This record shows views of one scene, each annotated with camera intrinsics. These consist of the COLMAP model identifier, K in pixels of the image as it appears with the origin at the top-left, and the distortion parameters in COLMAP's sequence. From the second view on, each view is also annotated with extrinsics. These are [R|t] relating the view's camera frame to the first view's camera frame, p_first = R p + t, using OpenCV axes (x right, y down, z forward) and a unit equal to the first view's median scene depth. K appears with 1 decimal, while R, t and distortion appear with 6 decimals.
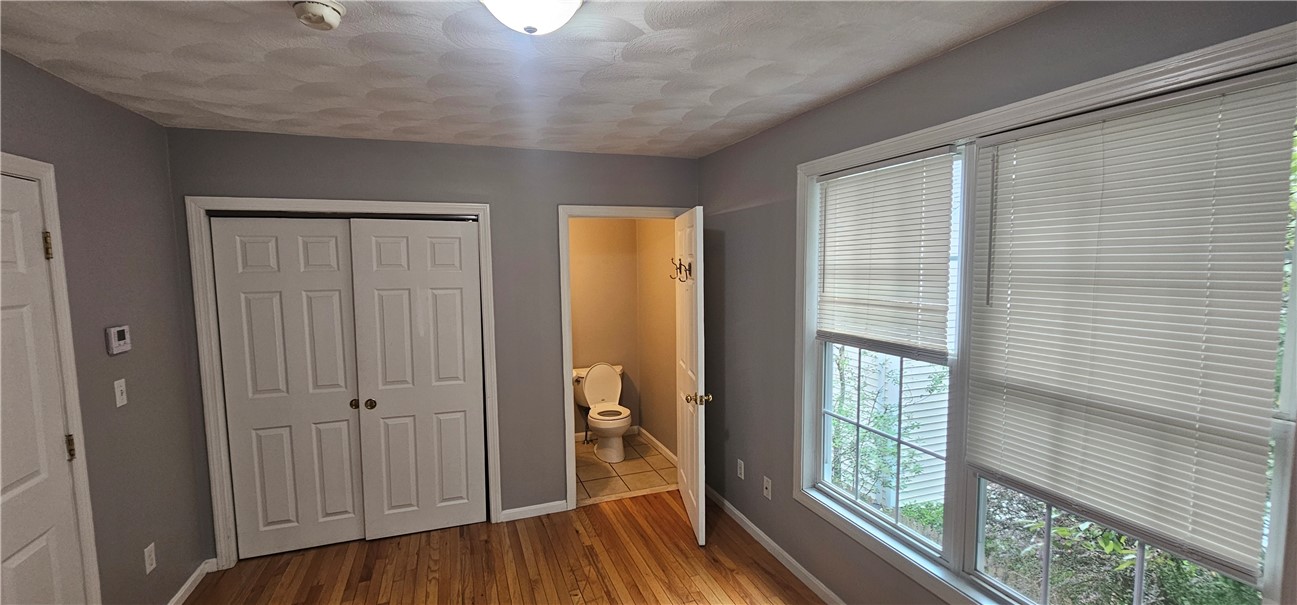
lens RADIAL K [[535.0, 0, 645.0], [0, 535.0, 308.1], [0, 0, 1]] dist [0.000353, 0.000410]
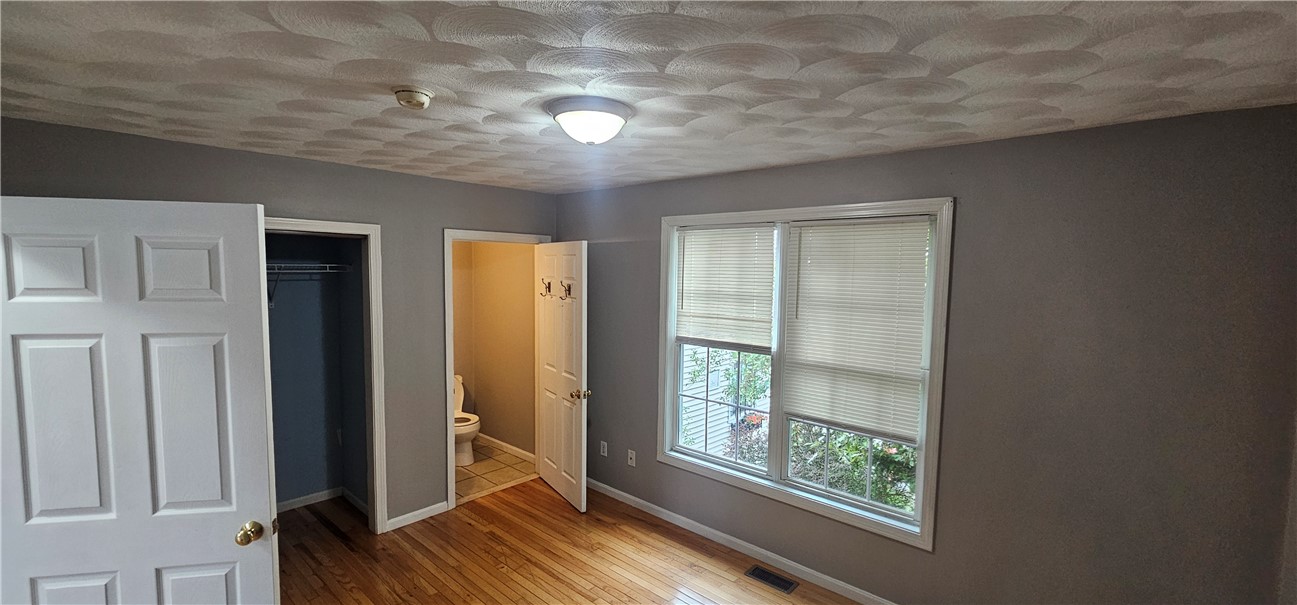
lens RADIAL K [[535.0, 0, 645.0], [0, 535.0, 308.1], [0, 0, 1]] dist [0.000353, 0.000410]
pose [[0.886824, -0.010533, 0.461987, -0.386305], [0.015514, 0.999855, -0.006983, -0.022541], [-0.461846, 0.013359, 0.886859, -0.199507]]
